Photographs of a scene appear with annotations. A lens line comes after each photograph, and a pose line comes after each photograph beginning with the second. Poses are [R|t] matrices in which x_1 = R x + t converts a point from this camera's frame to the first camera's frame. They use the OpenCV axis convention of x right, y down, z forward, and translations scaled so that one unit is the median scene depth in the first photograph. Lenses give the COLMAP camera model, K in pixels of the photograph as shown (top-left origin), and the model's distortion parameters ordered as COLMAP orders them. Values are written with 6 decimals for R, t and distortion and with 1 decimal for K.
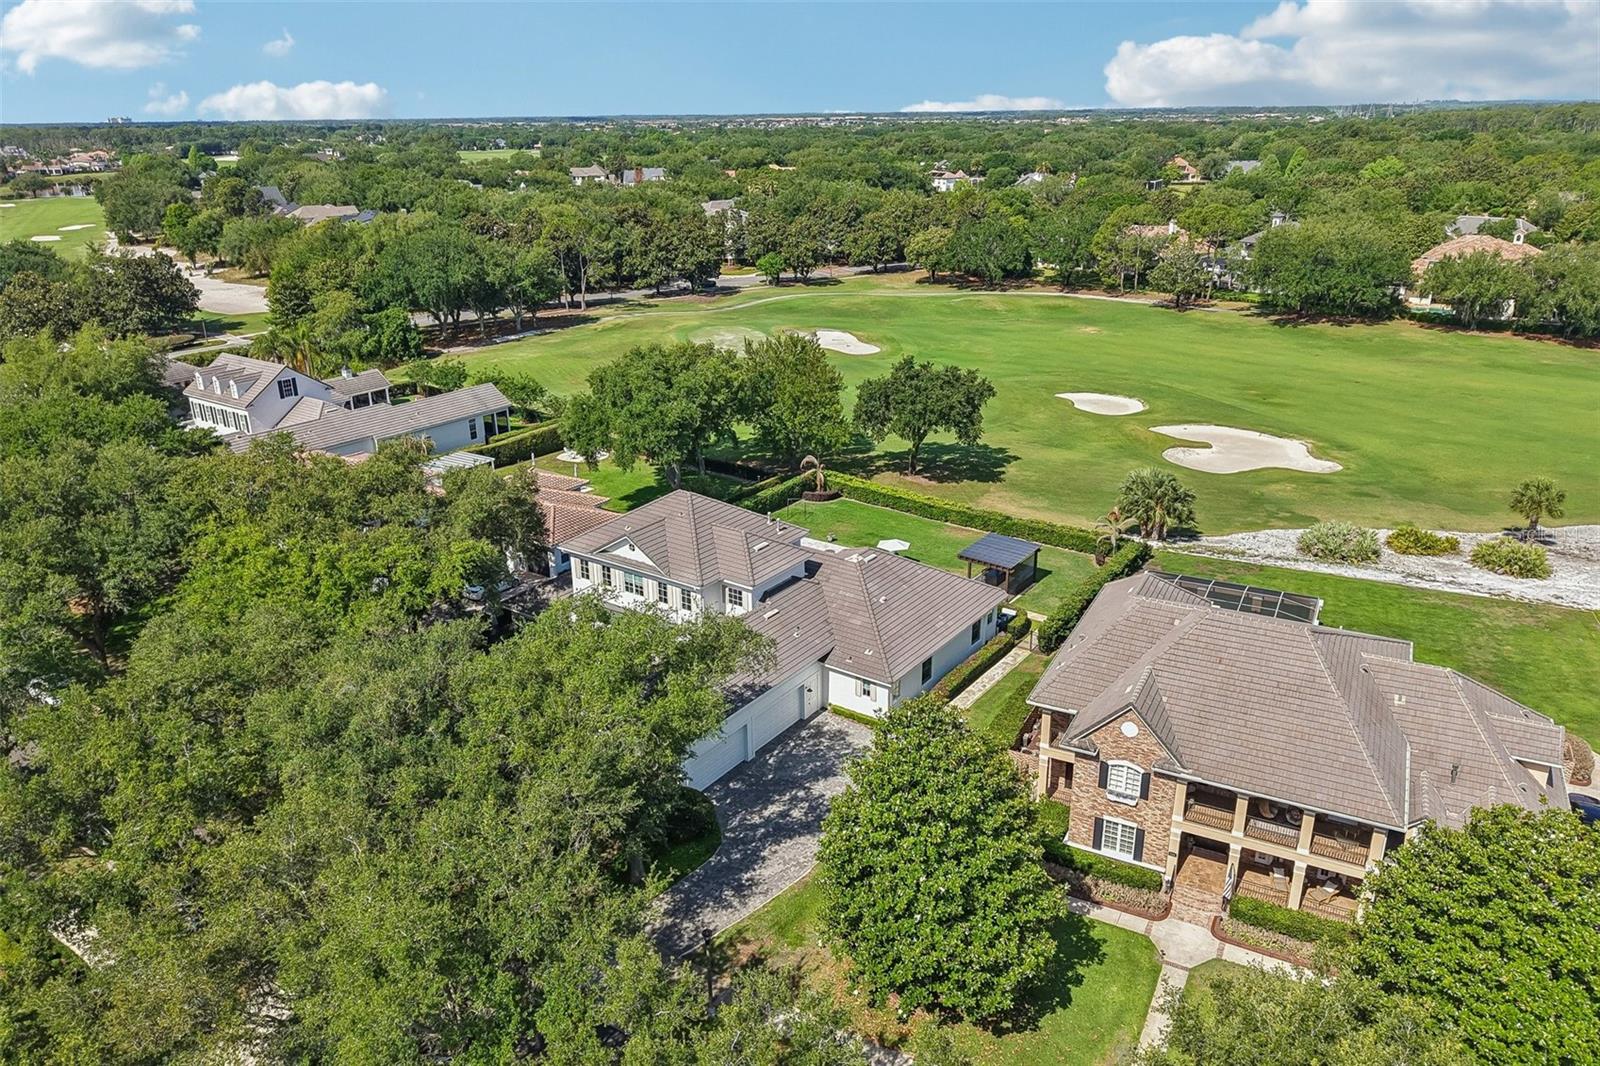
lens RADIAL K [[1104.3, 0, 786.8], [0, 1104.3, 521.2], [0, 0, 1]] dist [0.041383, -0.045217]
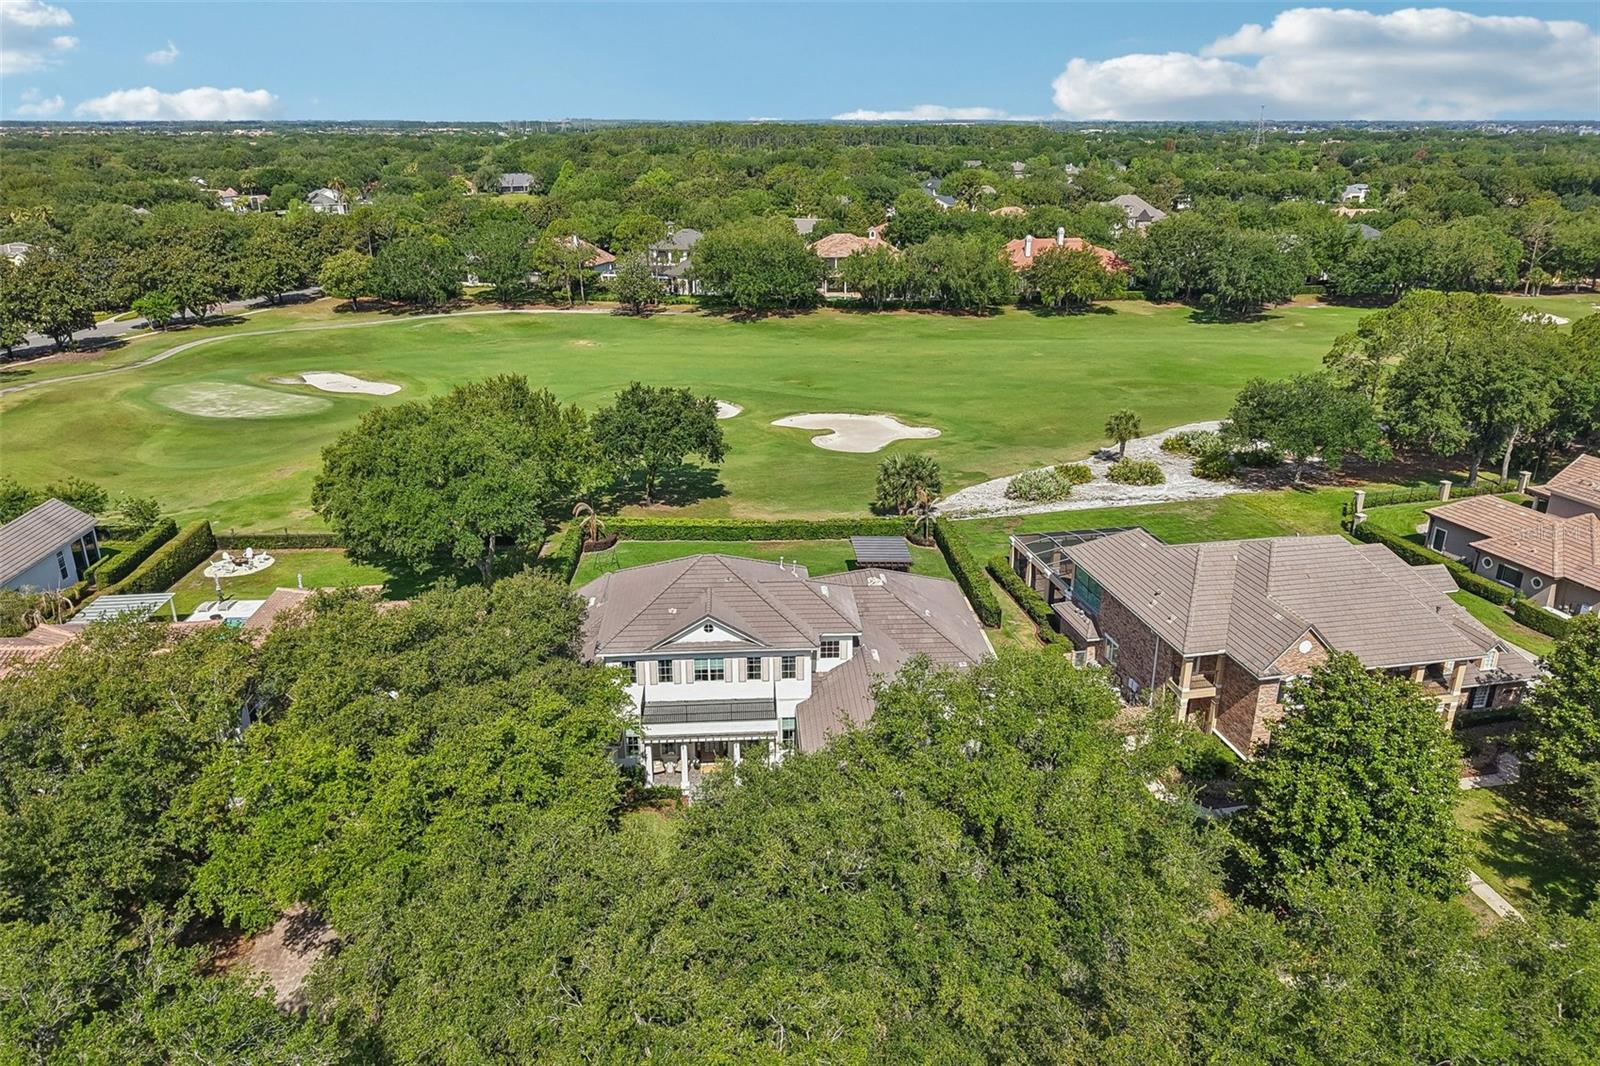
lens RADIAL K [[1104.3, 0, 785.5], [0, 1104.3, 539.3], [0, 0, 1]] dist [0.041383, -0.045217]
pose [[0.772859, -0.211571, 0.598269, -0.450585], [0.210173, 0.974915, 0.073260, -0.070722], [-0.598762, 0.069120, 0.797939, 0.213961]]
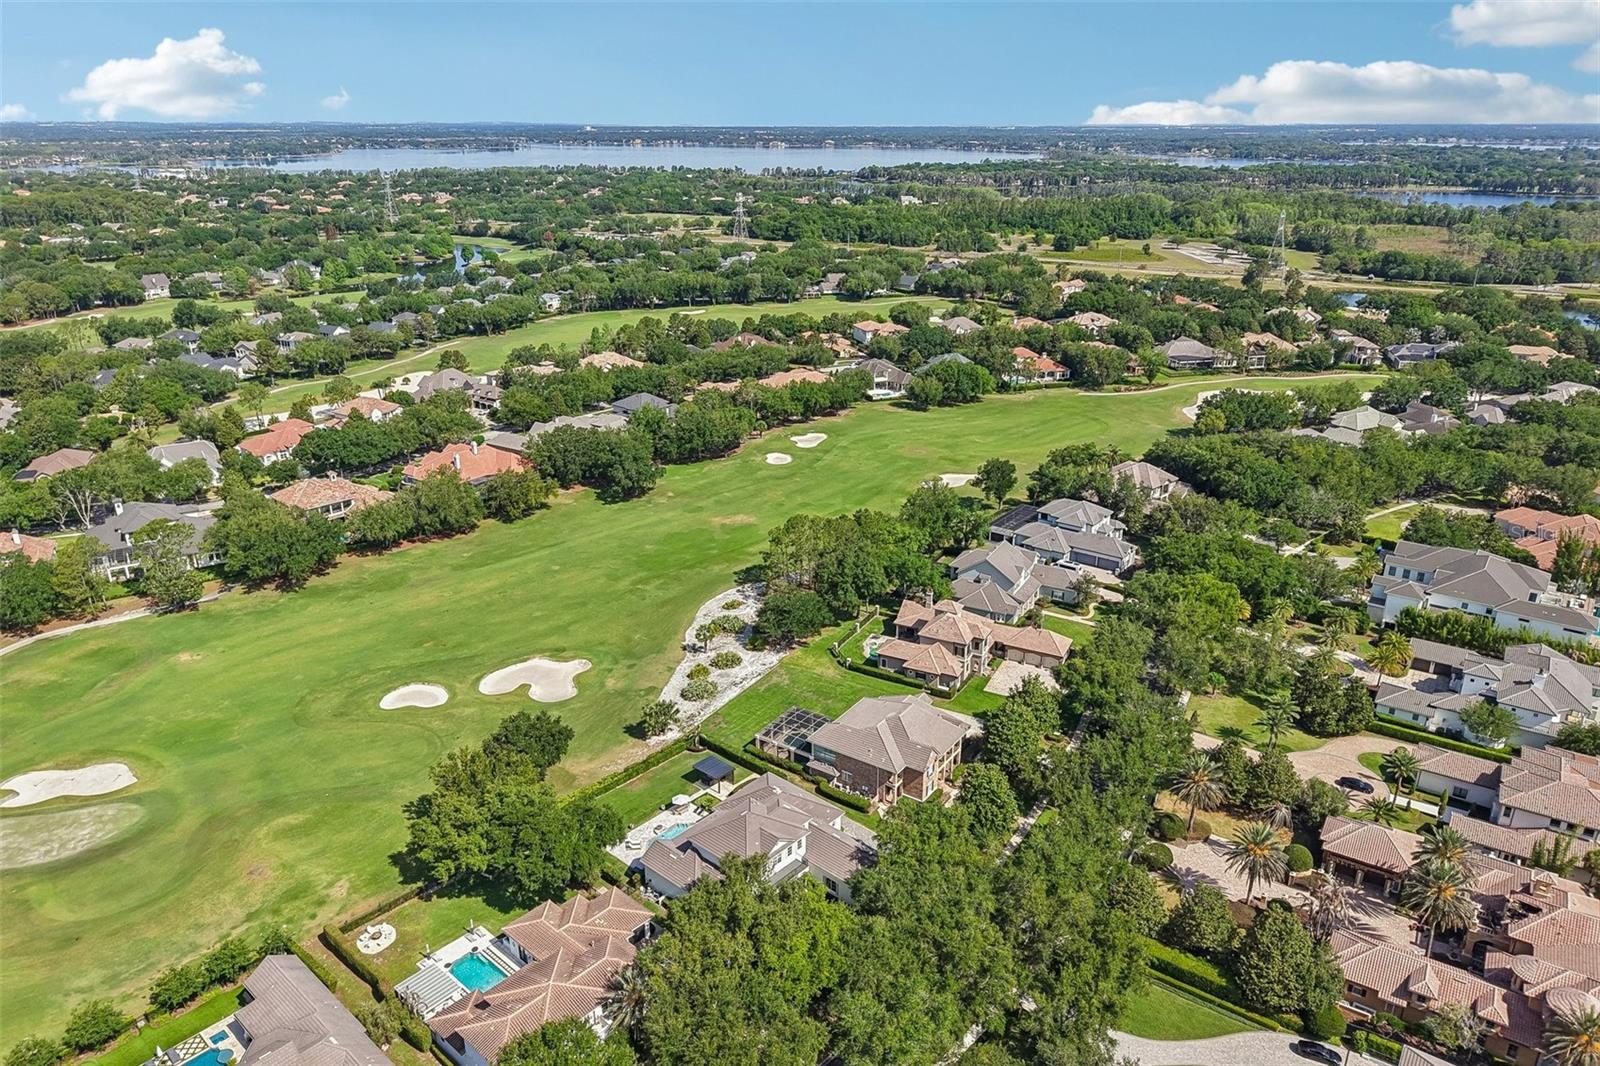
lens RADIAL K [[1104.3, 0, 837.9], [0, 1104.3, 545.1], [0, 0, 1]] dist [0.041383, -0.045217]
pose [[0.069371, -0.345333, 0.935913, -1.438001], [0.331241, 0.892920, 0.304917, -0.816313], [-0.940993, 0.288860, 0.176331, 0.285061]]
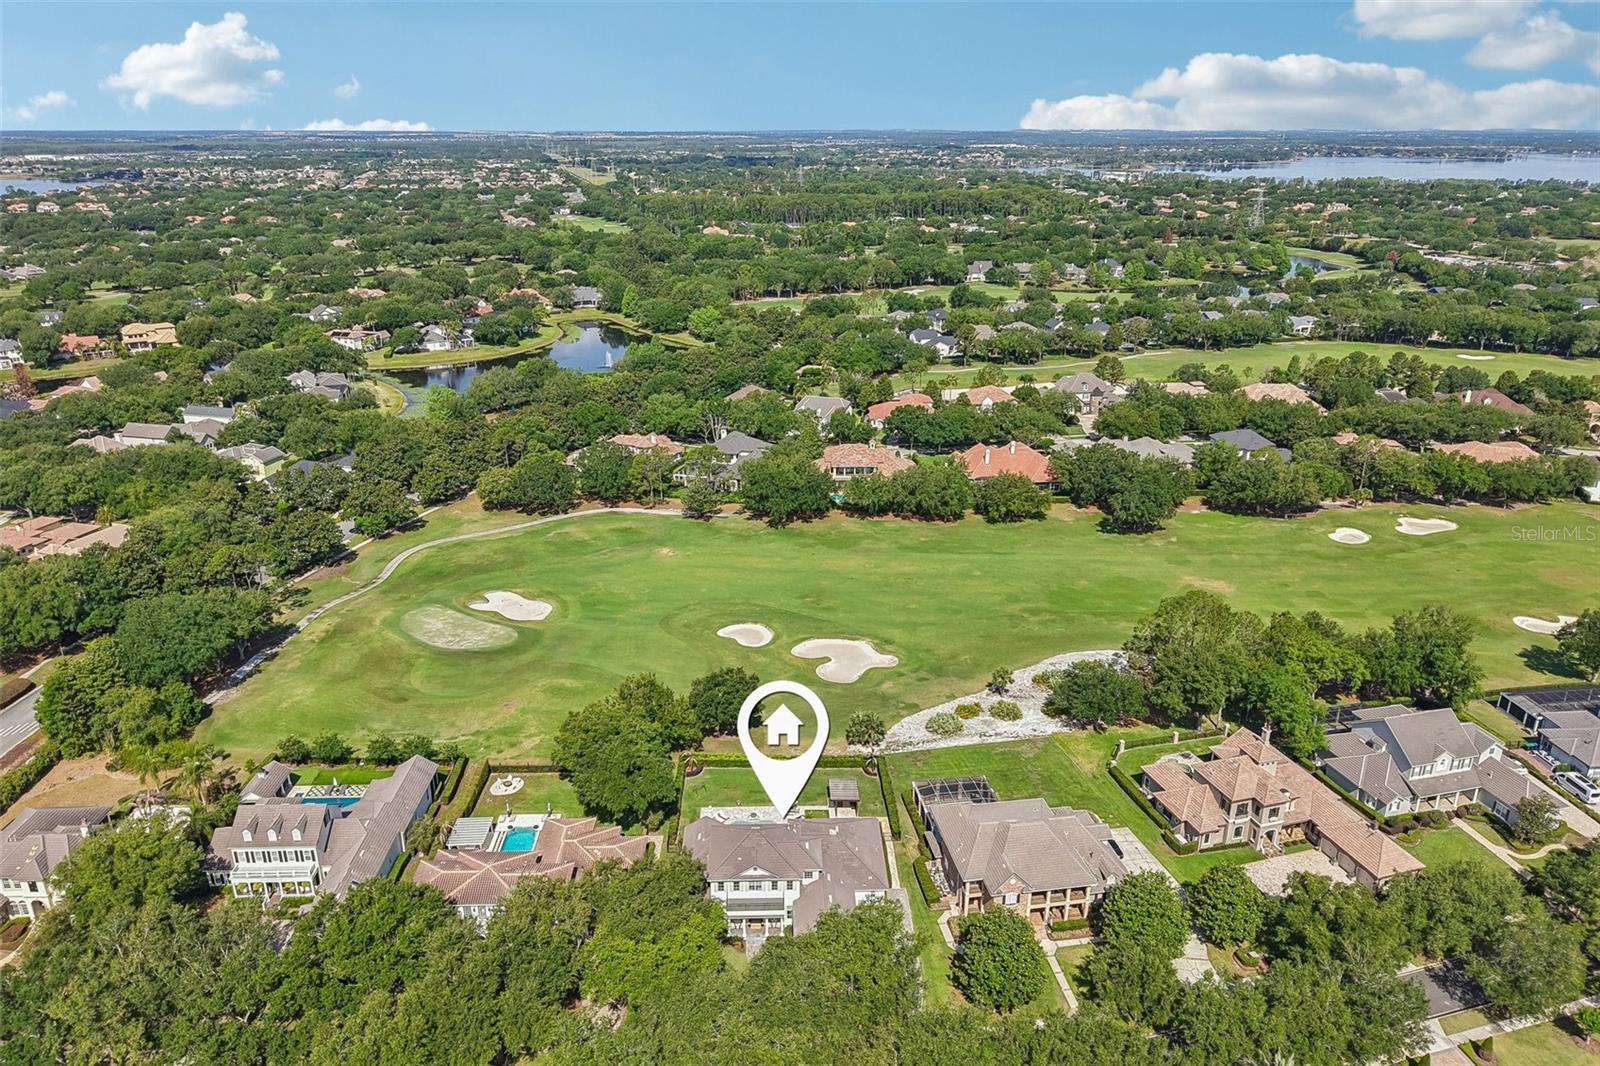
lens RADIAL K [[1104.3, 0, 796.0], [0, 1104.3, 547.7], [0, 0, 1]] dist [0.041383, -0.045217]
pose [[0.788195, -0.205973, 0.579934, -0.859178], [0.195261, 0.977339, 0.081737, -0.530326], [-0.583628, 0.048813, 0.810553, -0.530639]]
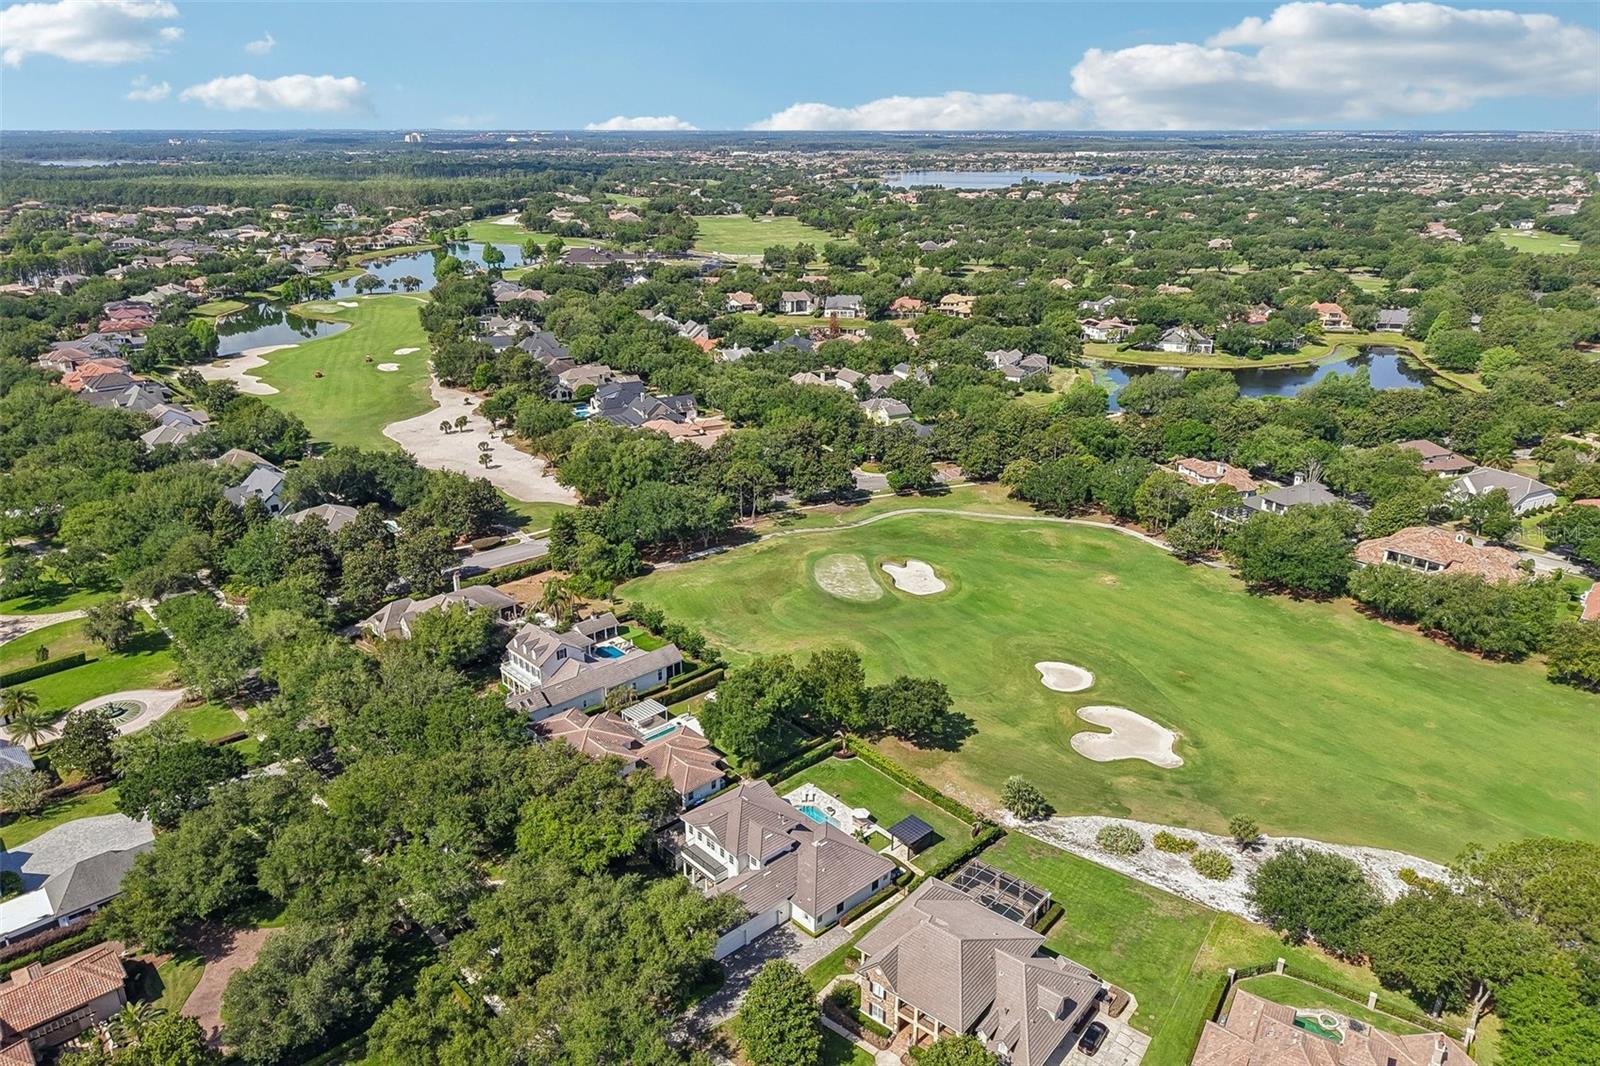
lens RADIAL K [[1104.3, 0, 792.0], [0, 1104.3, 503.4], [0, 0, 1]] dist [0.041383, -0.045217]
pose [[0.979304, 0.077111, -0.187131, 0.283238], [-0.078865, 0.996883, -0.001936, -0.471472], [0.186399, 0.016654, 0.982333, -0.844343]]
